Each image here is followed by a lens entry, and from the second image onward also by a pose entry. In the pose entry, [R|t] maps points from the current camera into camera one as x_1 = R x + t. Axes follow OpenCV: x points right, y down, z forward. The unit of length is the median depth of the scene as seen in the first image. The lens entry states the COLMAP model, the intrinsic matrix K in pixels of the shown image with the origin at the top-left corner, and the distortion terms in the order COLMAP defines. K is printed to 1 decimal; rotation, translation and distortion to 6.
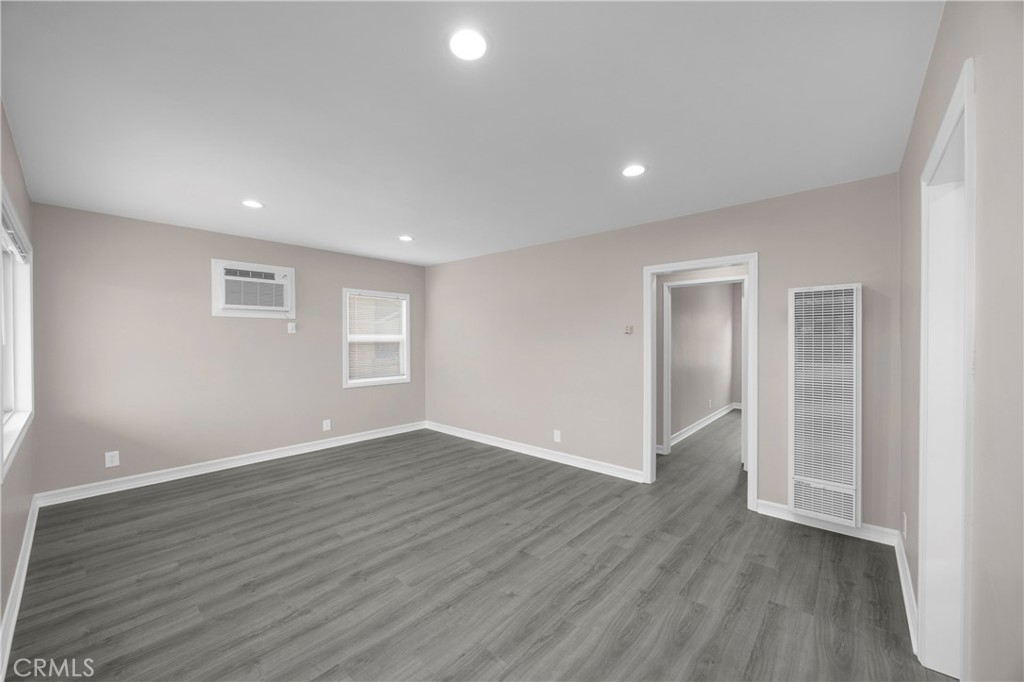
lens RADIAL K [[391.4, 0, 507.3], [0, 391.4, 335.4], [0, 0, 1]] dist [-0.000588, 0.000053]
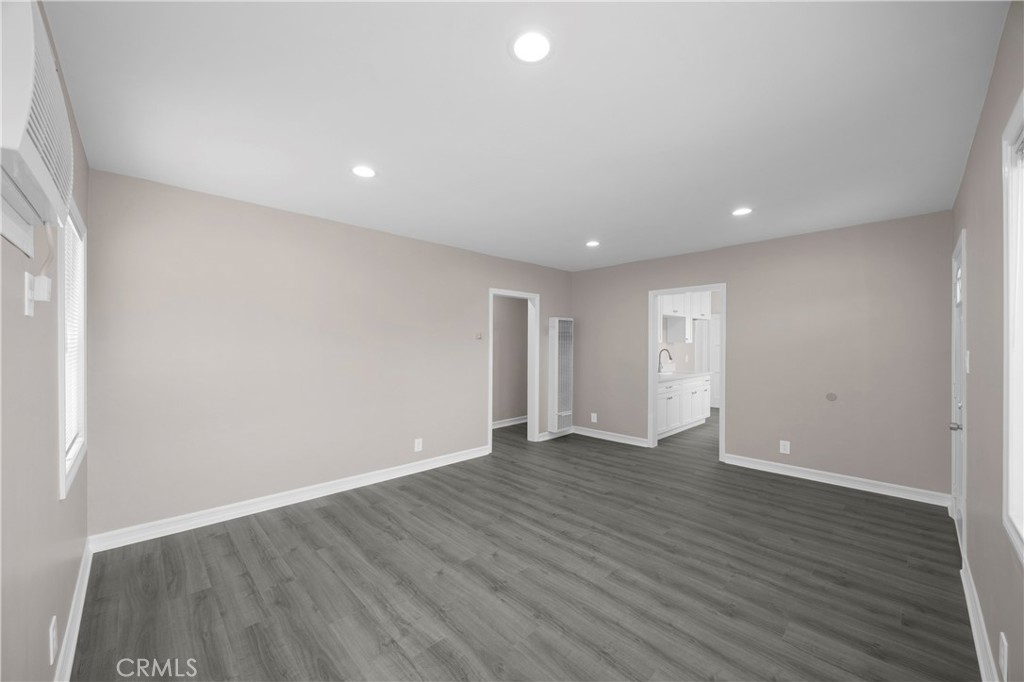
lens RADIAL K [[391.4, 0, 505.6], [0, 391.4, 347.4], [0, 0, 1]] dist [-0.000588, 0.000053]
pose [[0.069768, -0.005168, 0.997550, -1.196477], [-0.014189, 0.999880, 0.006172, 0.019888], [-0.997462, -0.014585, 0.069686, 1.093987]]
